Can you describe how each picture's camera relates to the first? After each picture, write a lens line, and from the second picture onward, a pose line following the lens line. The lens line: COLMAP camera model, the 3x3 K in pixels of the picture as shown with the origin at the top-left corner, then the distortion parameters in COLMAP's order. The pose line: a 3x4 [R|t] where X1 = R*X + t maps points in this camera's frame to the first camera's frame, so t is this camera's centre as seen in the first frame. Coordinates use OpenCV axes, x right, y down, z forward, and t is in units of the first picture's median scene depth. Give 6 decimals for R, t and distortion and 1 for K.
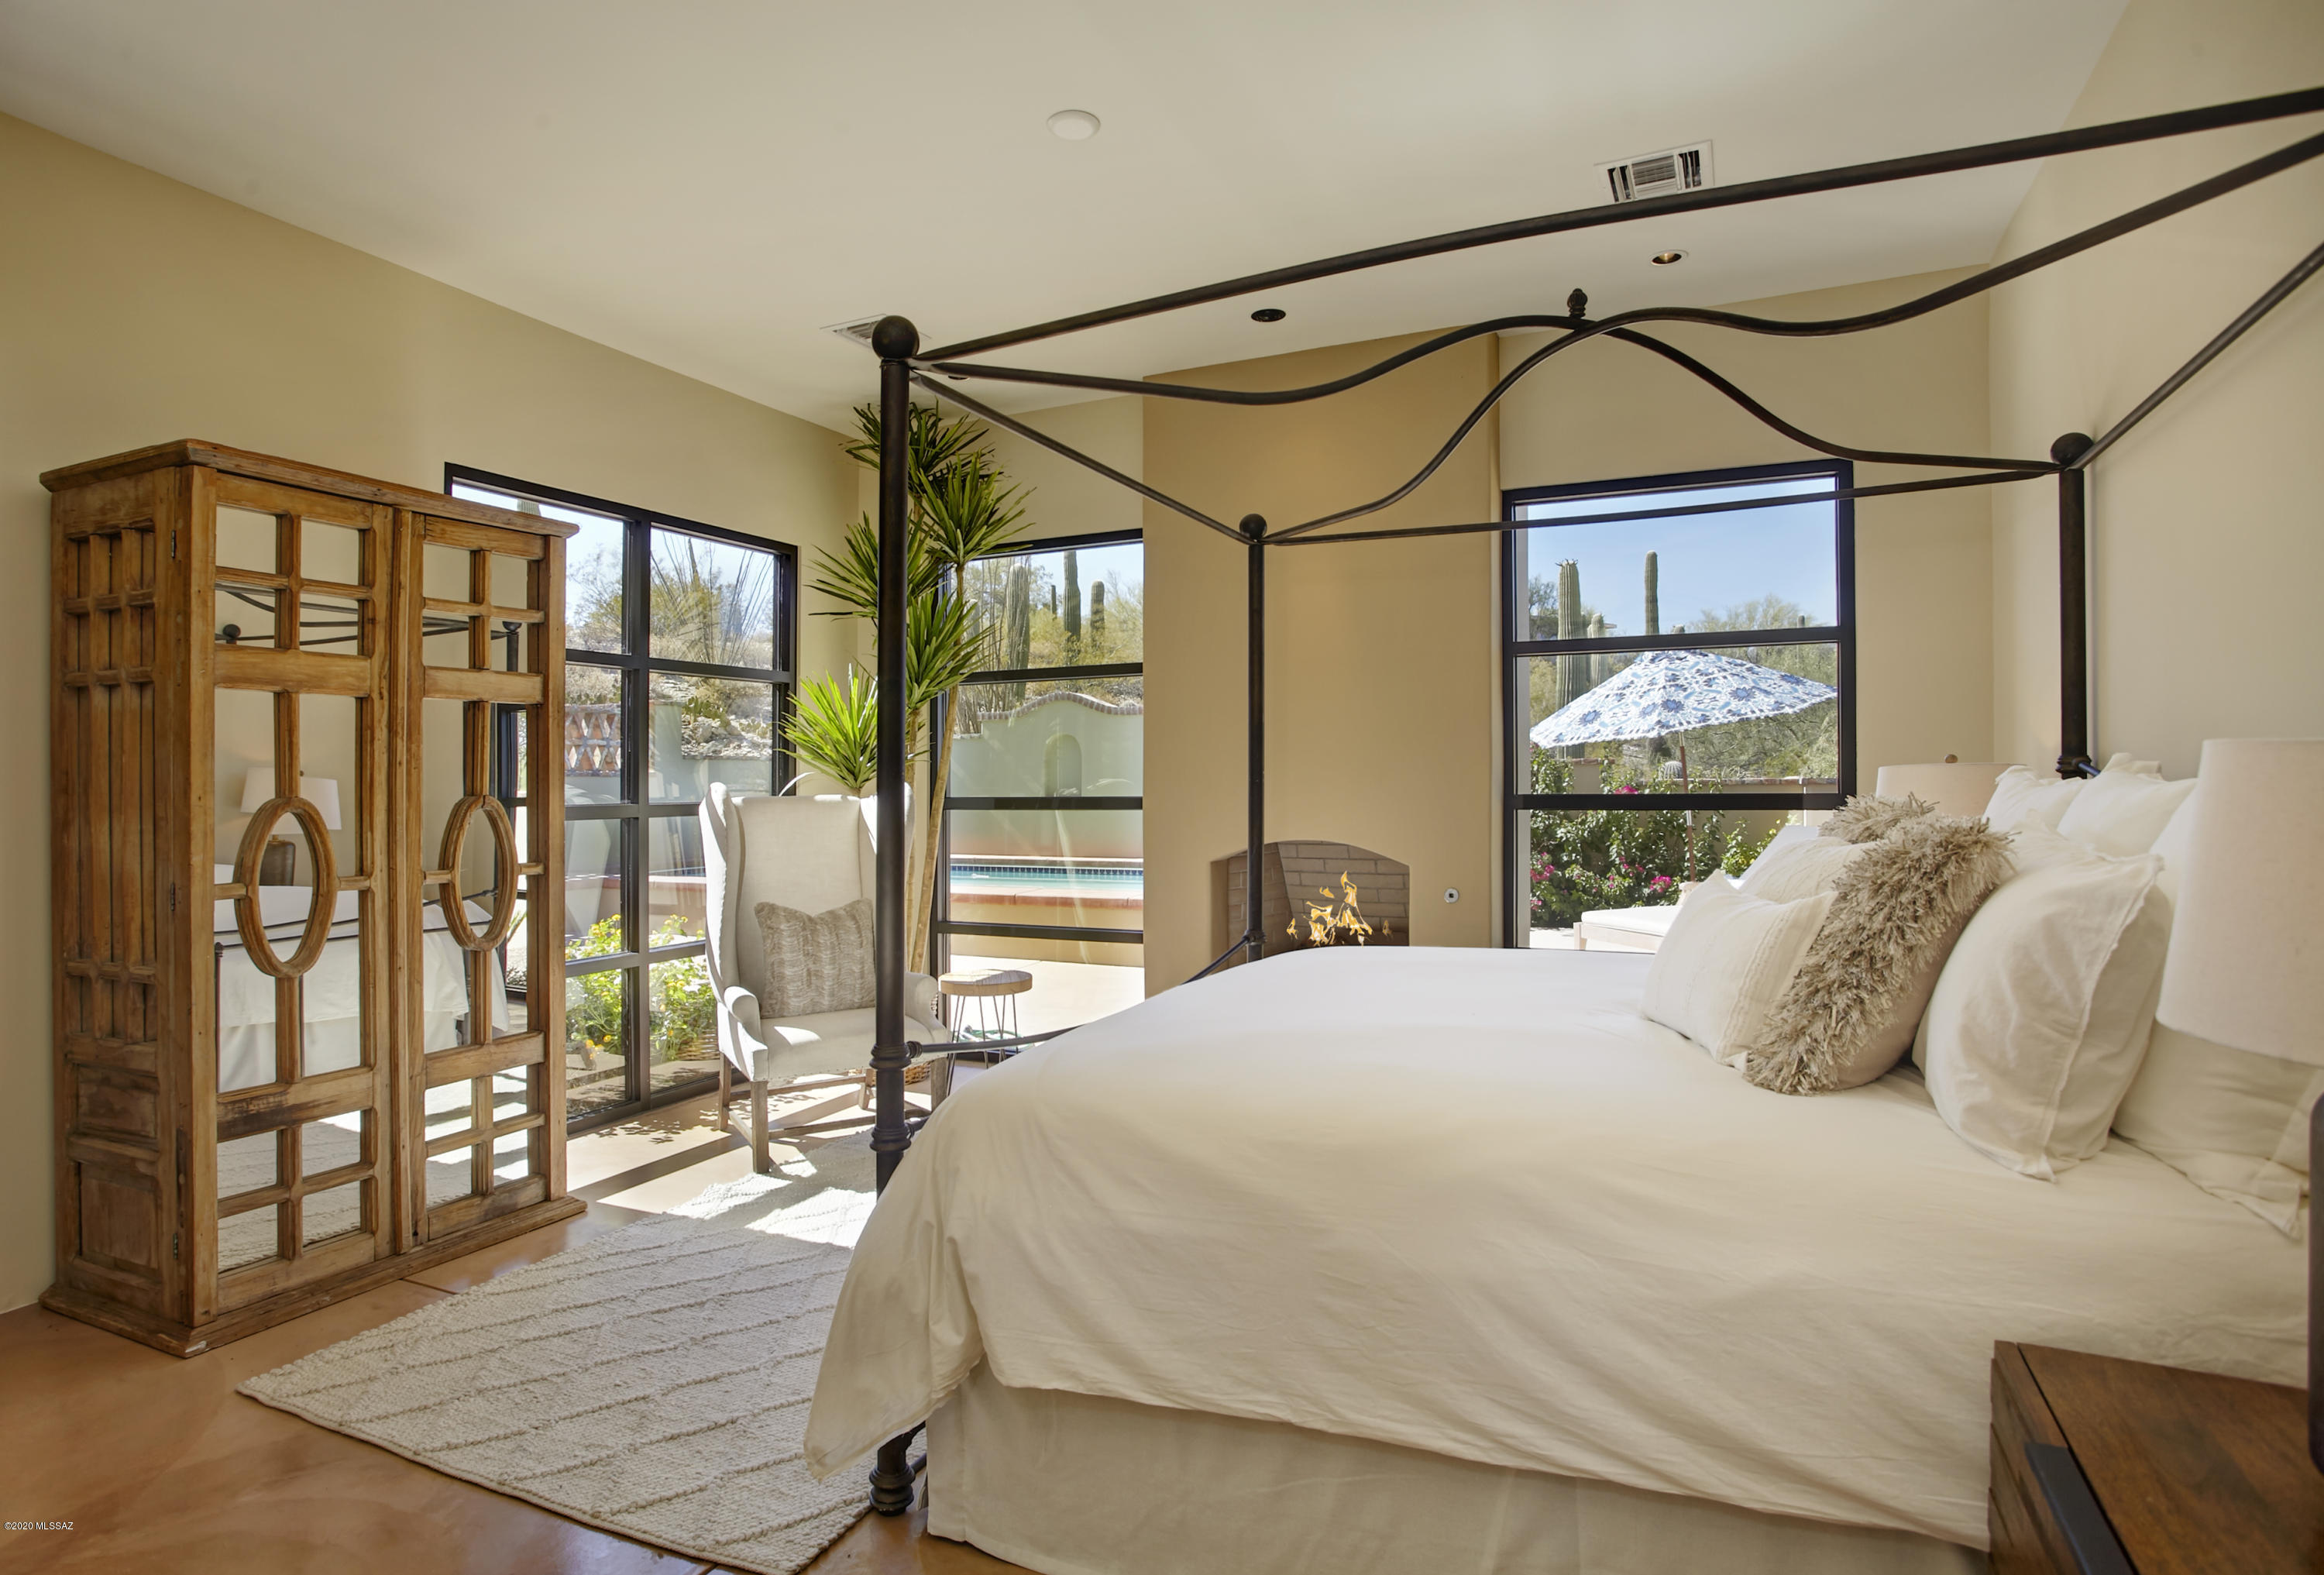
lens RADIAL K [[1246.0, 0, 1162.0], [0, 1246.0, 787.5], [0, 0, 1]] dist [-0.003041, -0.000057]
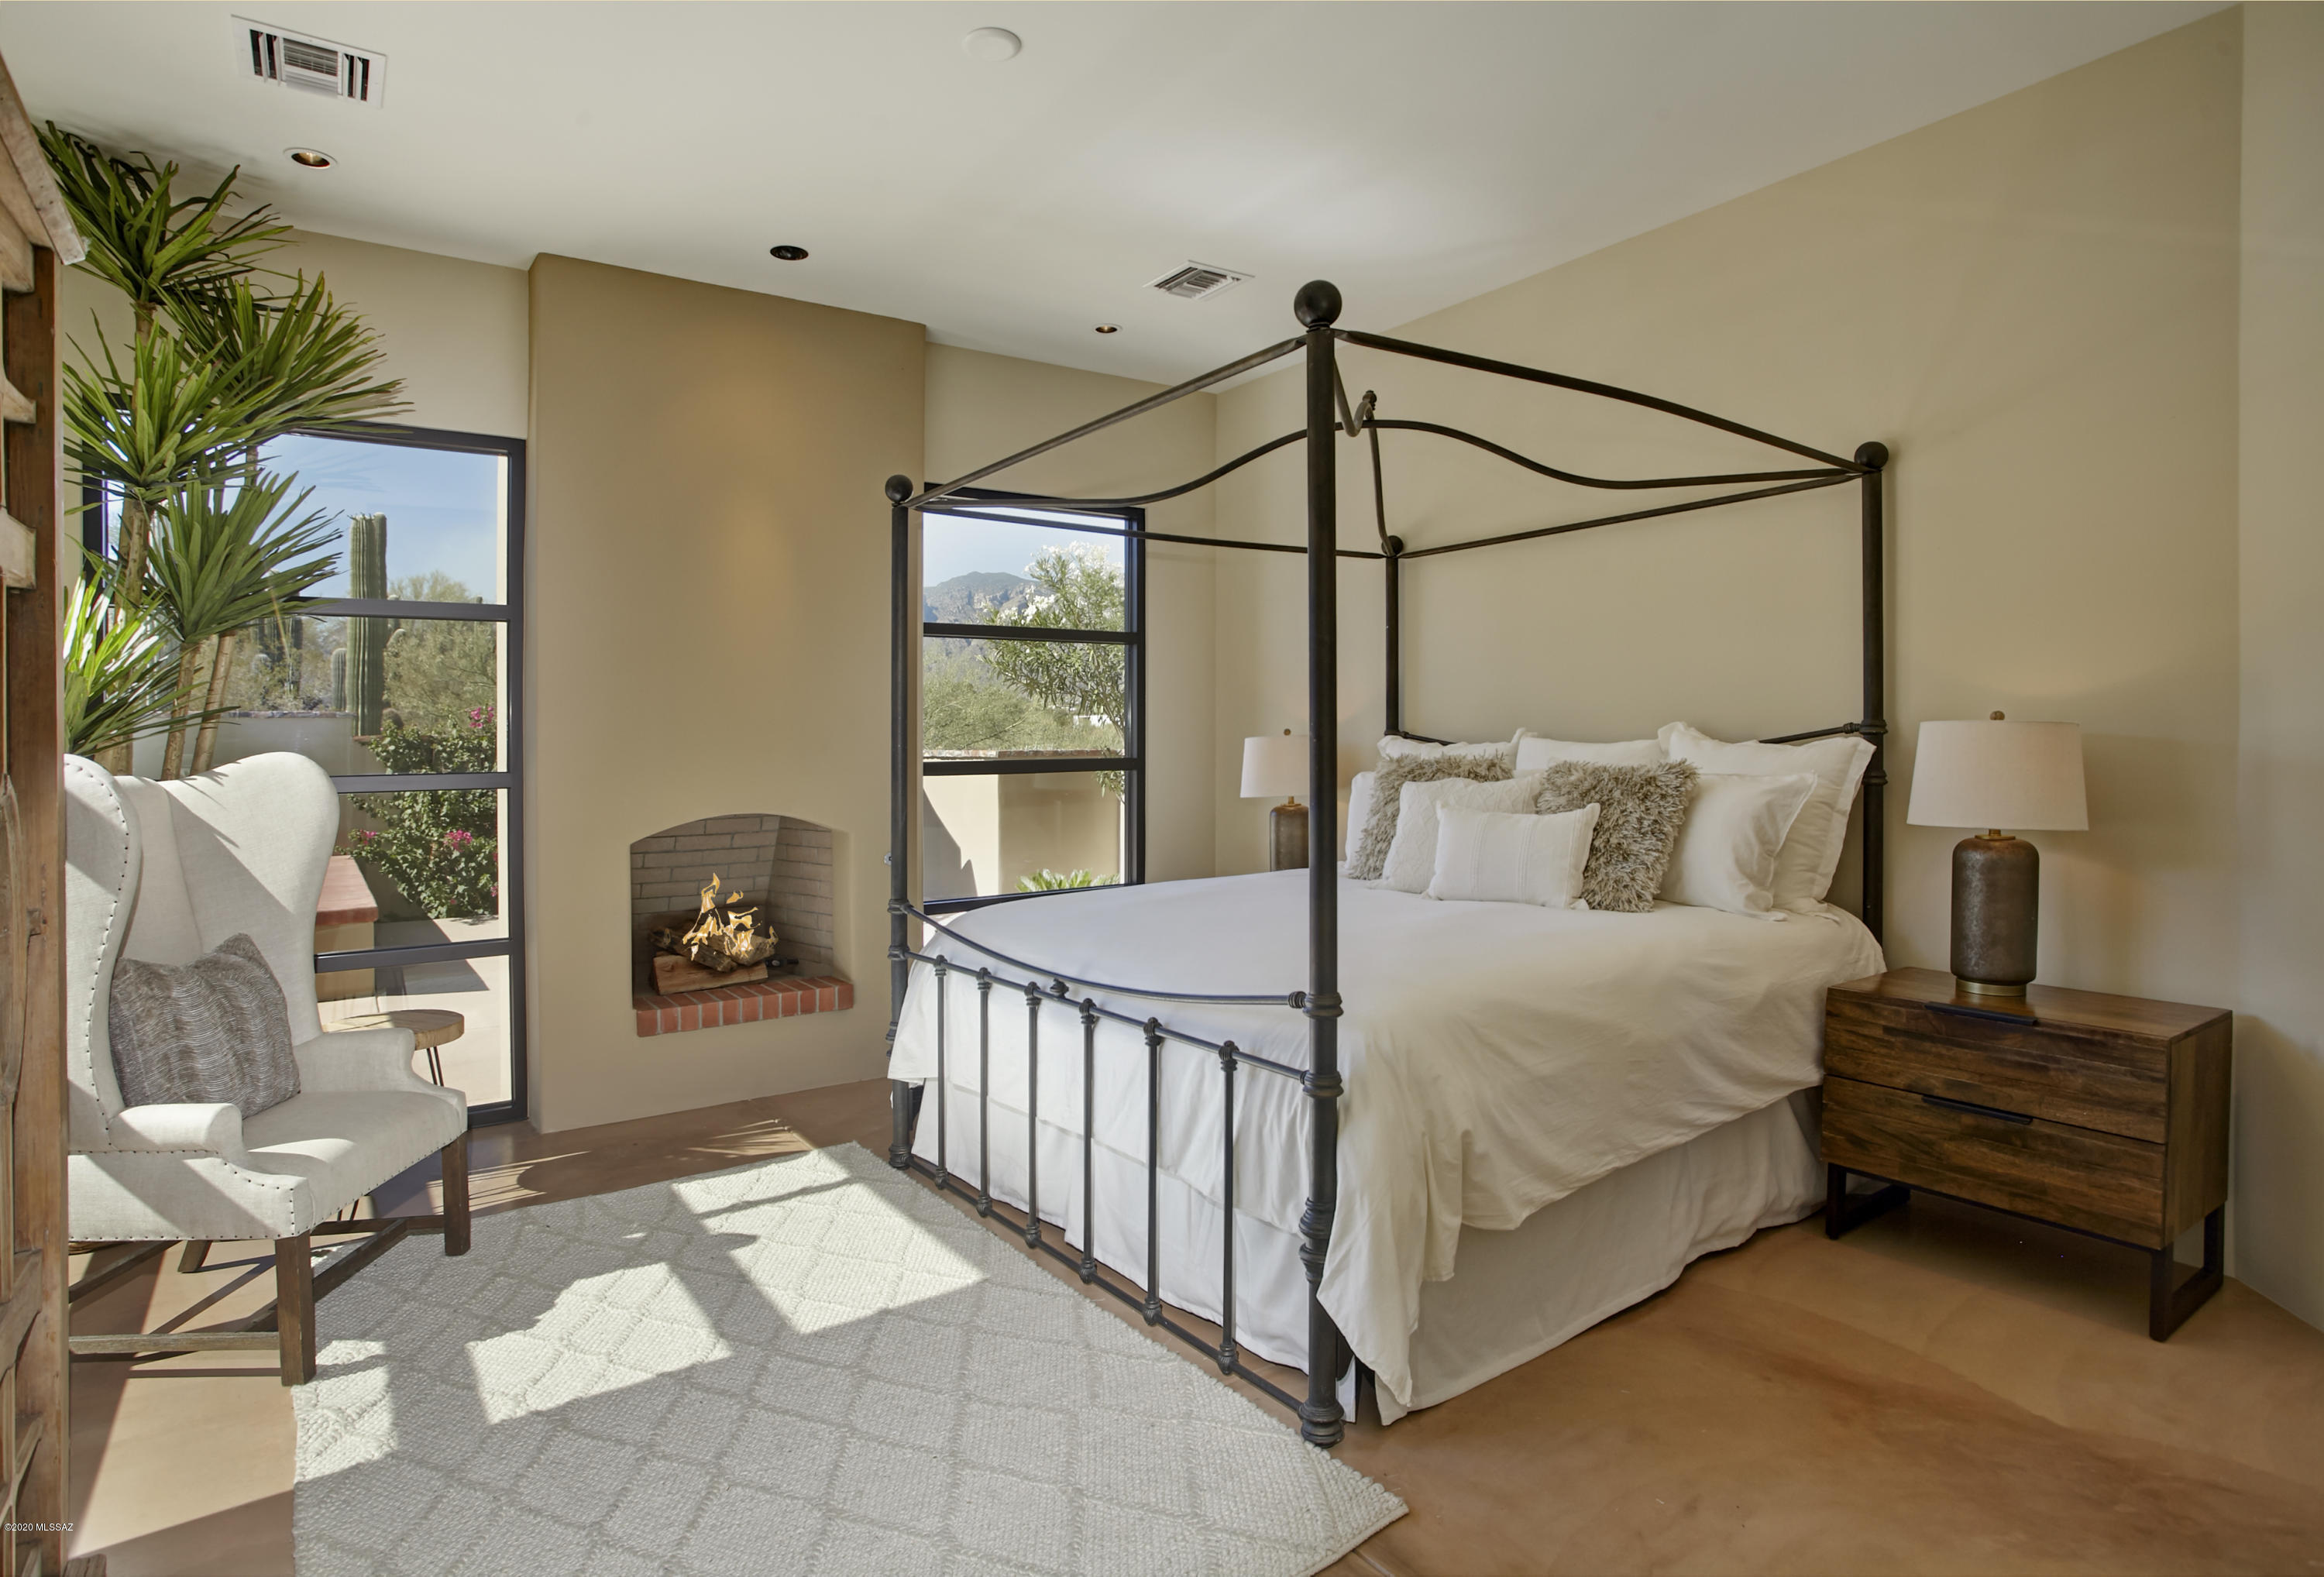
lens RADIAL K [[1230.2, 0, 1162.0], [0, 1230.2, 788.5], [0, 0, 1]] dist [-0.067122, 0.101374]
pose [[0.500221, -0.030278, 0.865368, -0.714885], [0.013141, 0.999539, 0.027376, 0.004067], [-0.865798, -0.002322, 0.500388, 0.373292]]
